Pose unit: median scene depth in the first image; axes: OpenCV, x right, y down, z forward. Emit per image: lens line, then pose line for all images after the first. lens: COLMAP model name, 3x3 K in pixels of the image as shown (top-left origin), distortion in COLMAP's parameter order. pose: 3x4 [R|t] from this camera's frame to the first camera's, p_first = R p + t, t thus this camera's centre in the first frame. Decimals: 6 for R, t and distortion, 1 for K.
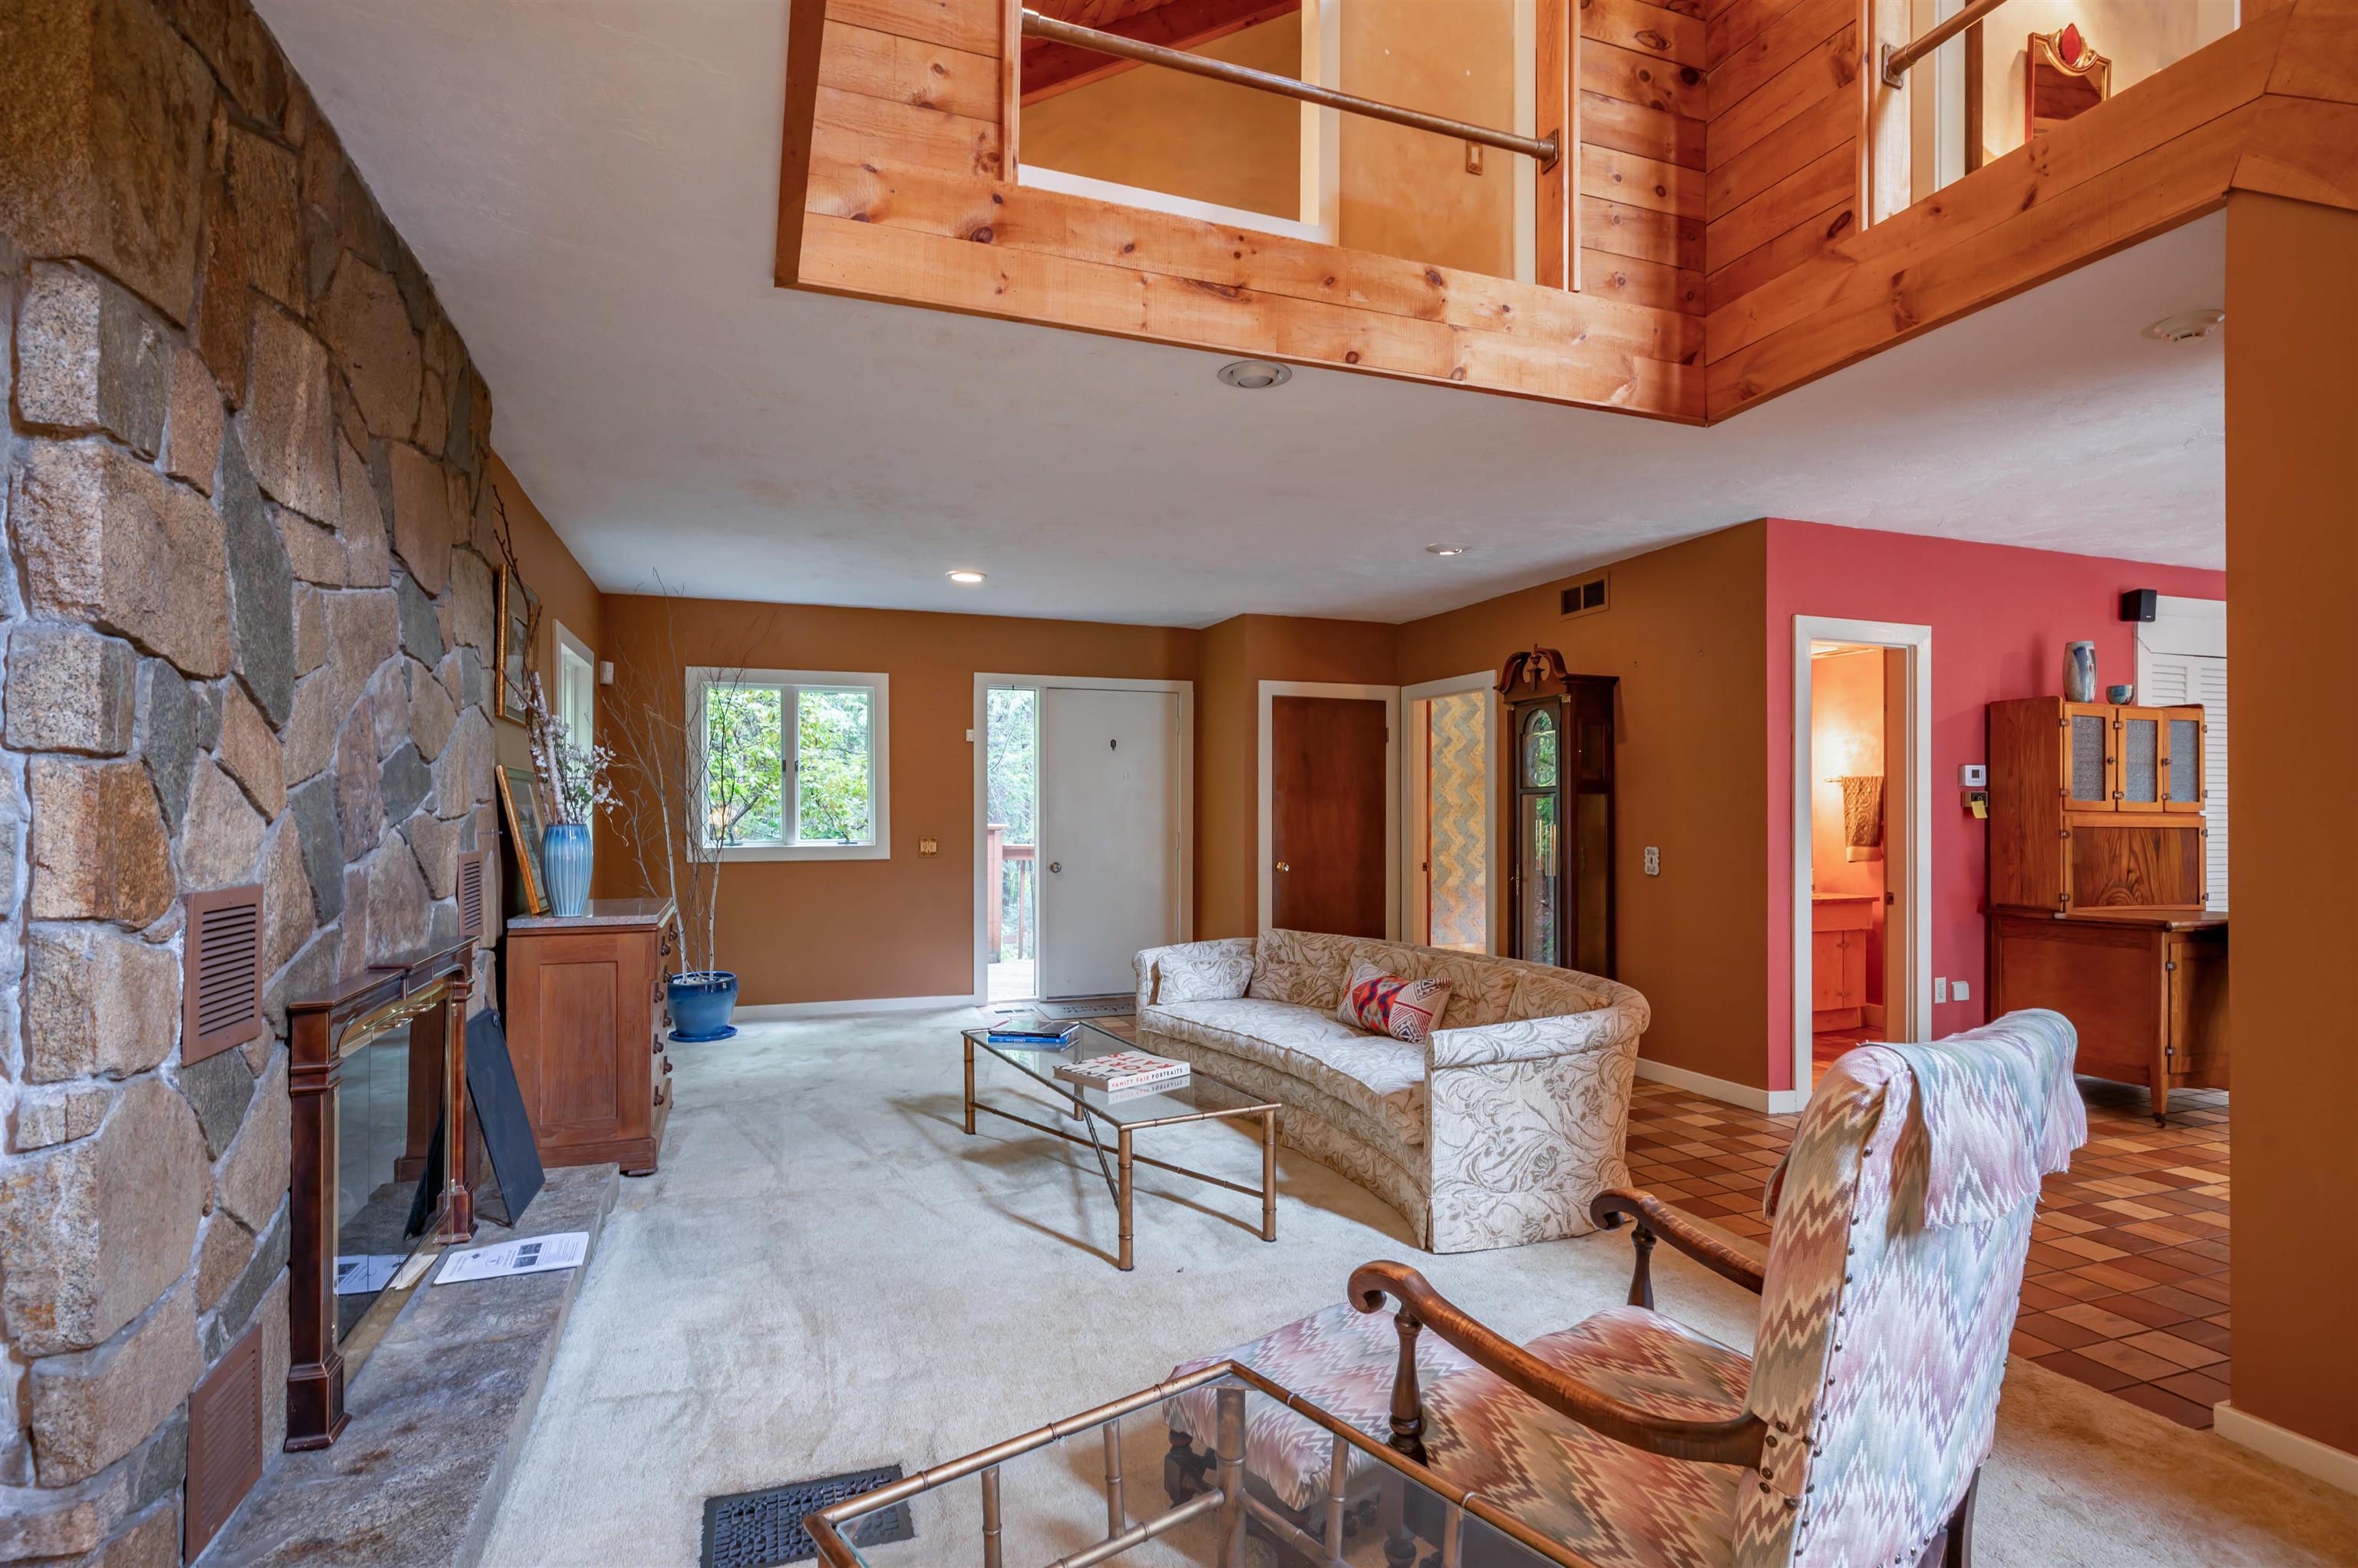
lens RADIAL K [[1156.2, 0, 1205.9], [0, 1156.2, 815.8], [0, 0, 1]] dist [-0.010190, 0.003229]
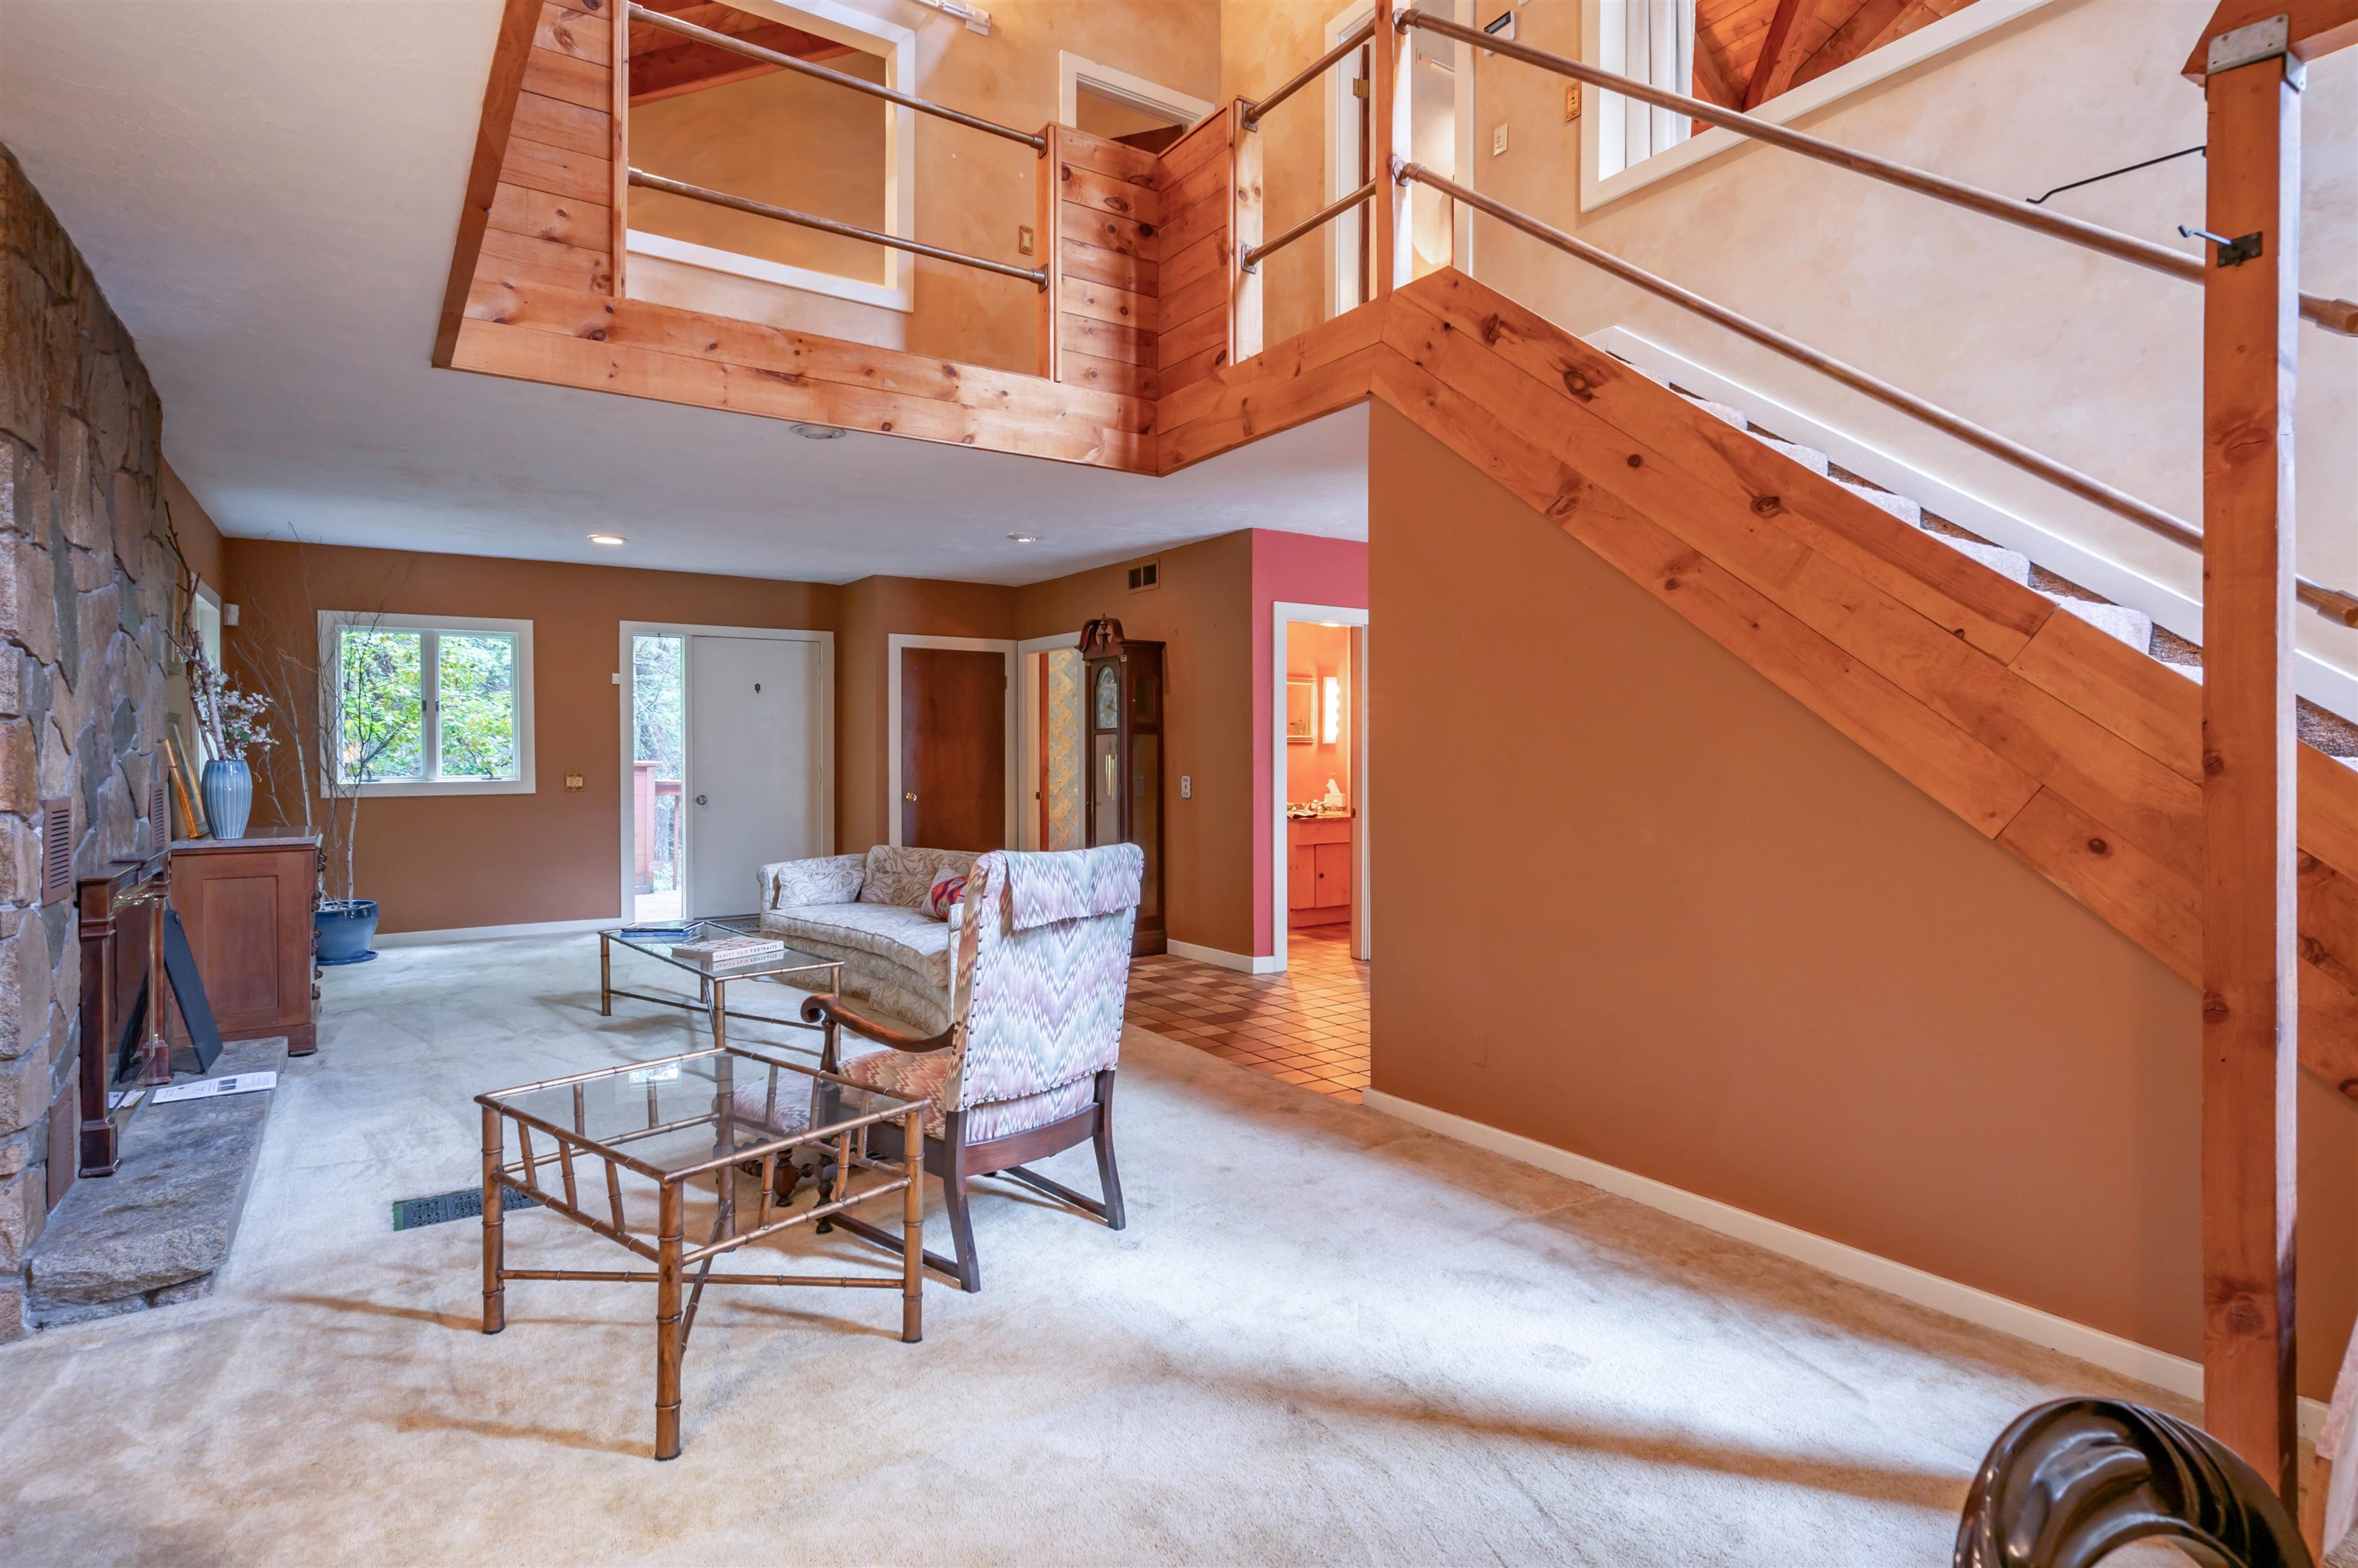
lens RADIAL K [[1156.2, 0, 1176.4], [0, 1156.2, 761.6], [0, 0, 1]] dist [-0.010190, 0.003229]
pose [[0.972227, -0.003996, 0.234005, 0.128331], [0.002221, 0.999967, 0.007846, 0.001678], [-0.234029, -0.007108, 0.972204, -0.421389]]
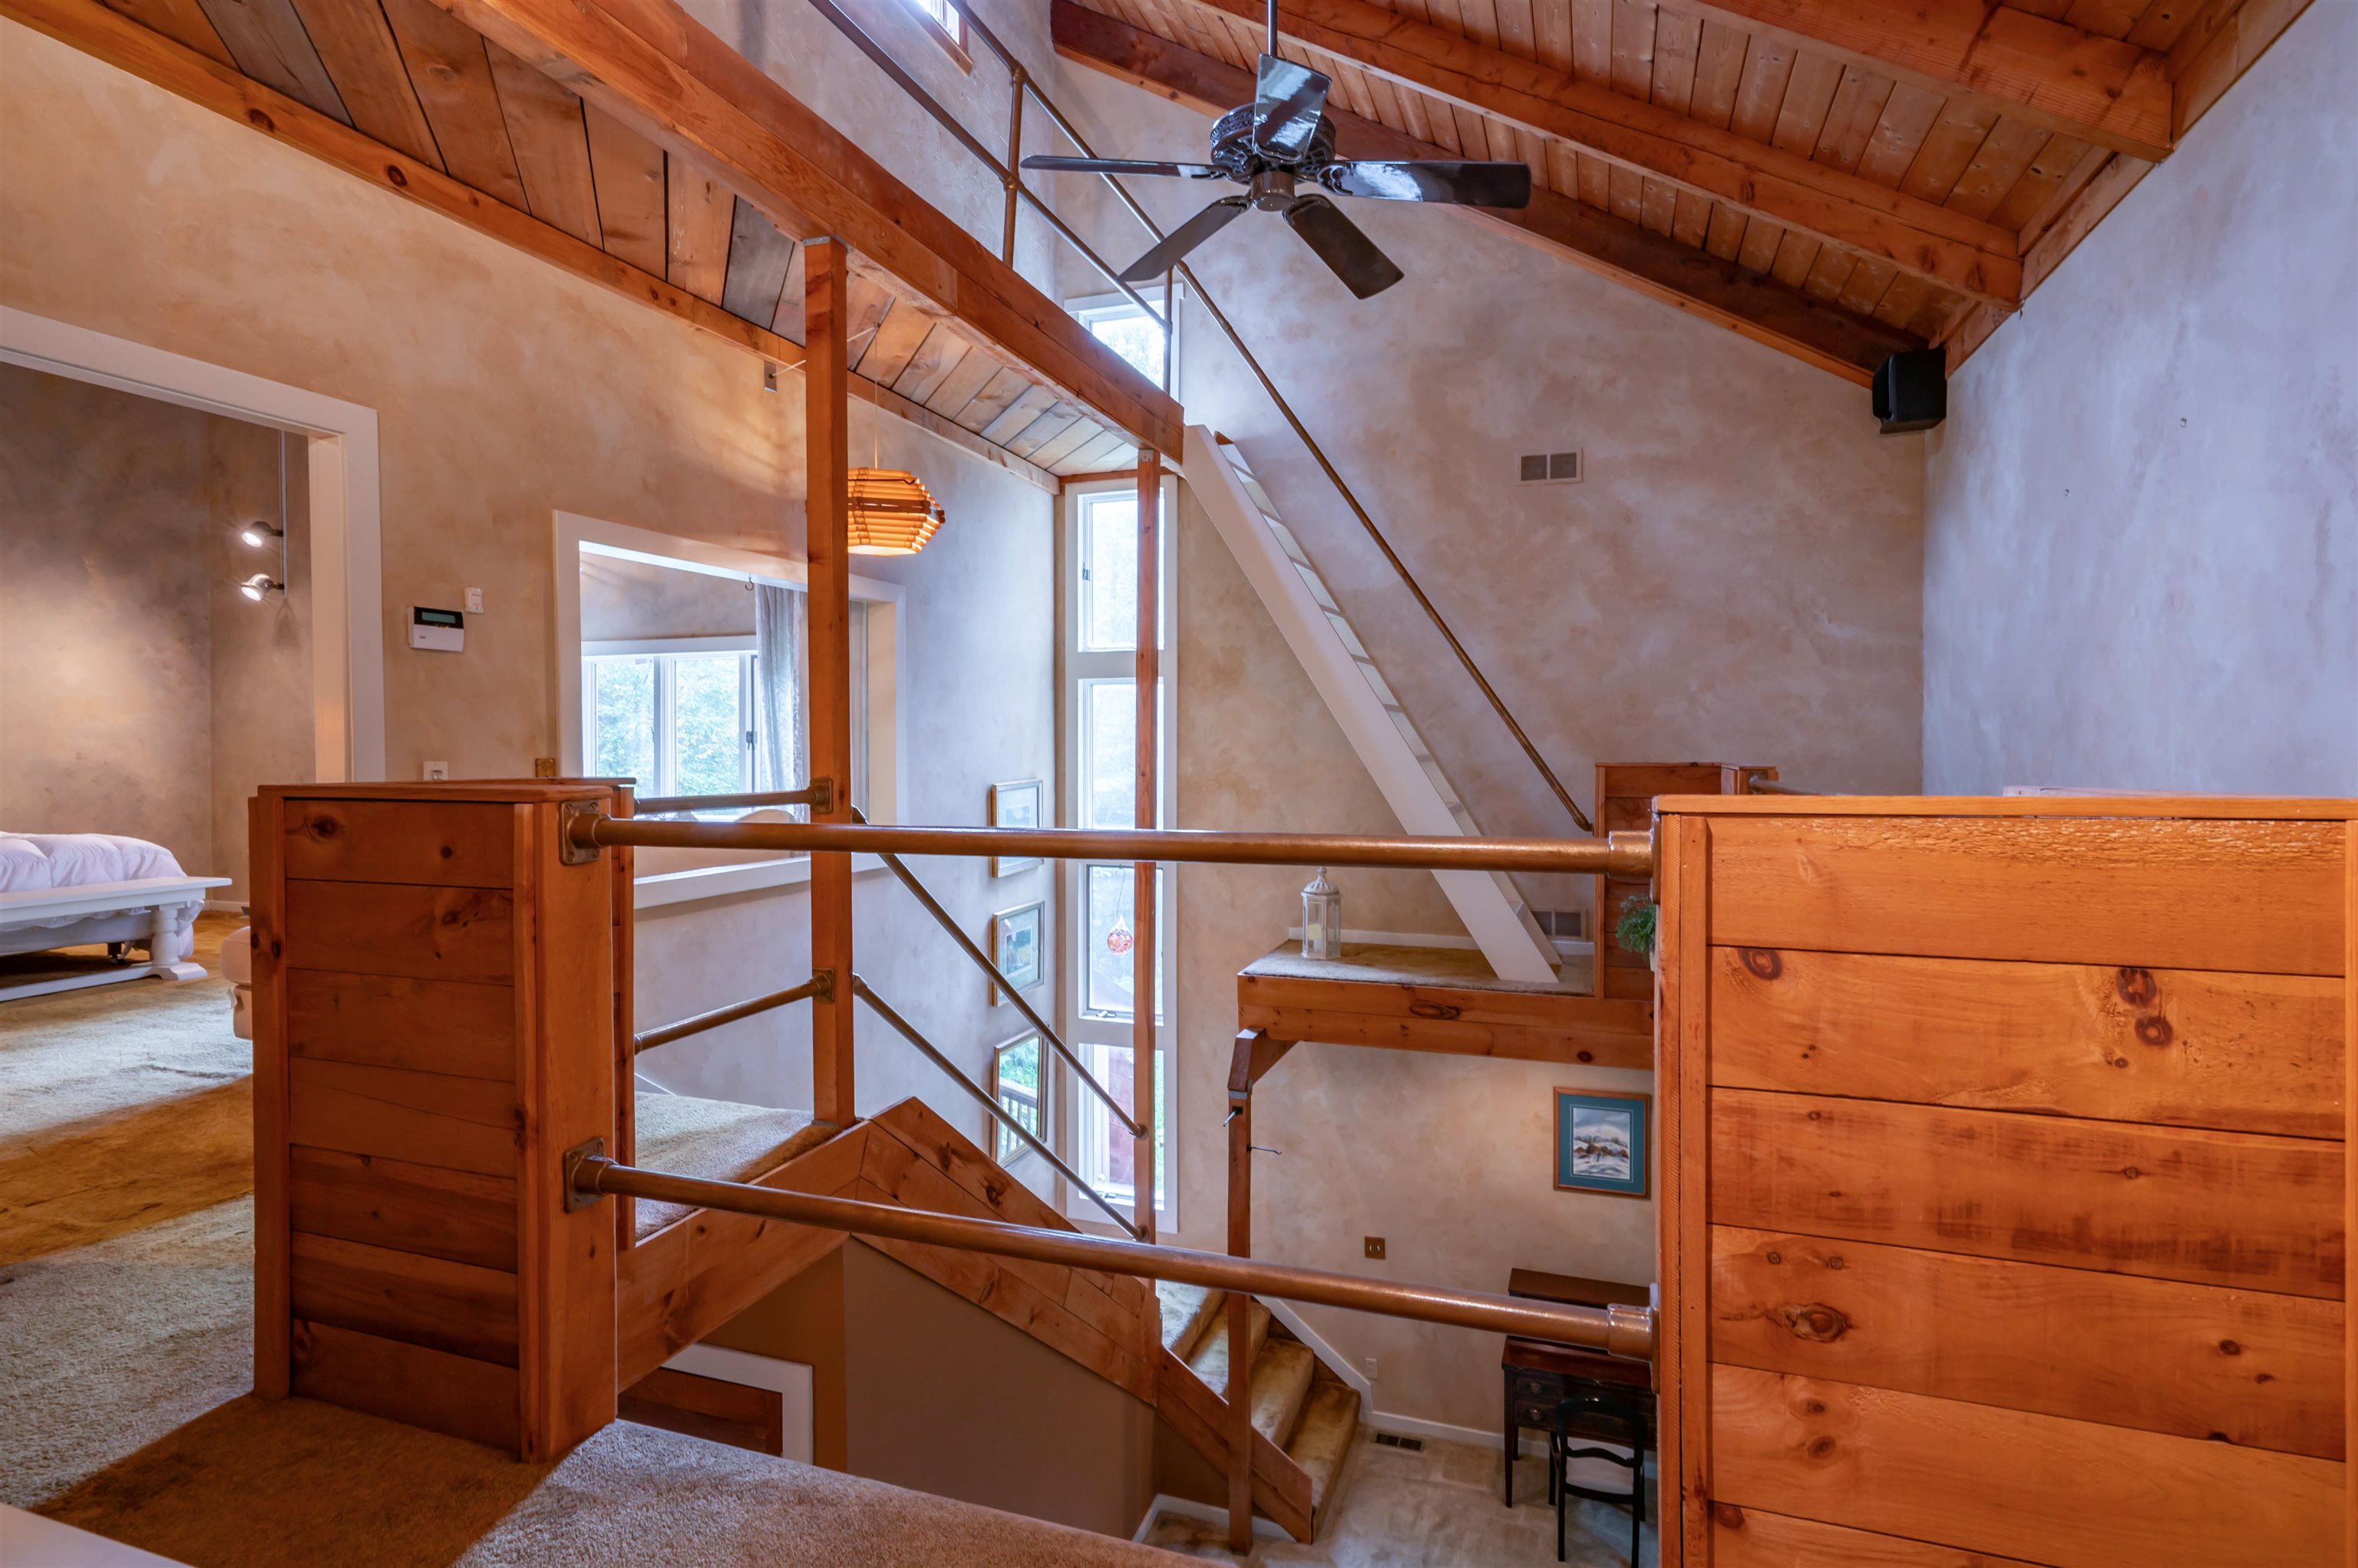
lens RADIAL K [[1156.2, 0, 1146.0], [0, 1156.2, 784.3], [0, 0, 1]] dist [-0.010190, 0.003229]
pose [[-0.769977, -0.018680, 0.637798, -0.264787], [-0.001568, 0.999624, 0.027385, -0.802243], [-0.638070, 0.020086, -0.769716, 1.317330]]
